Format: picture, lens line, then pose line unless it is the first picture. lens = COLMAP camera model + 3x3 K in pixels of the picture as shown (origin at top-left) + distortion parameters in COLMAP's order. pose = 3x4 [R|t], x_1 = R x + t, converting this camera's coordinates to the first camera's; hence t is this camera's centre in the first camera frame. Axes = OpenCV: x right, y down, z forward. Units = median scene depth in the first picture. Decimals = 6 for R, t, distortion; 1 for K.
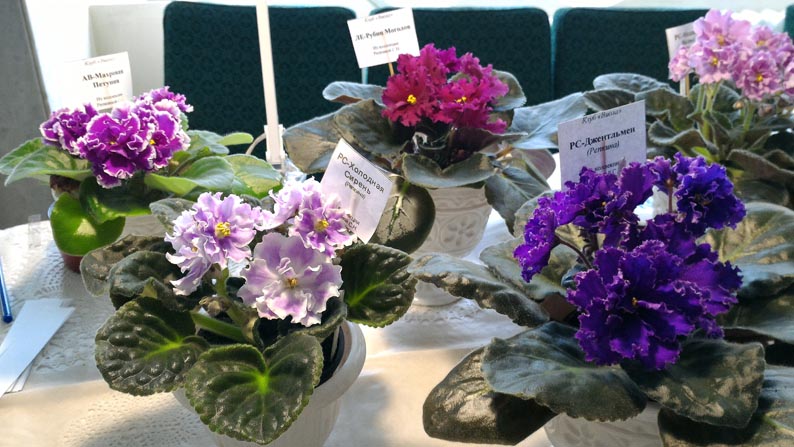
lens RADIAL K [[680.4, 0, 397.0], [0, 680.4, 223.5], [0, 0, 1]] dist [0.142213, -0.316280]
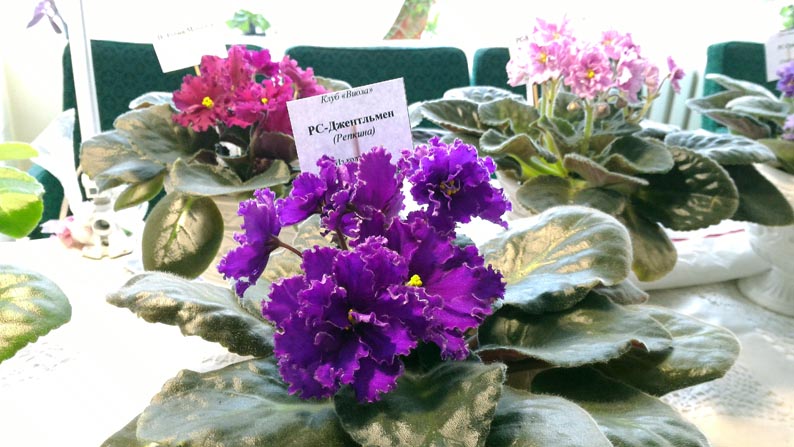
lens RADIAL K [[680.4, 0, 397.0], [0, 680.4, 223.5], [0, 0, 1]] dist [0.142213, -0.316280]
pose [[0.998601, -0.015670, 0.050498, 0.228479], [0.019422, 0.997019, -0.074676, 0.044043], [-0.049178, 0.075552, 0.995928, 0.138545]]
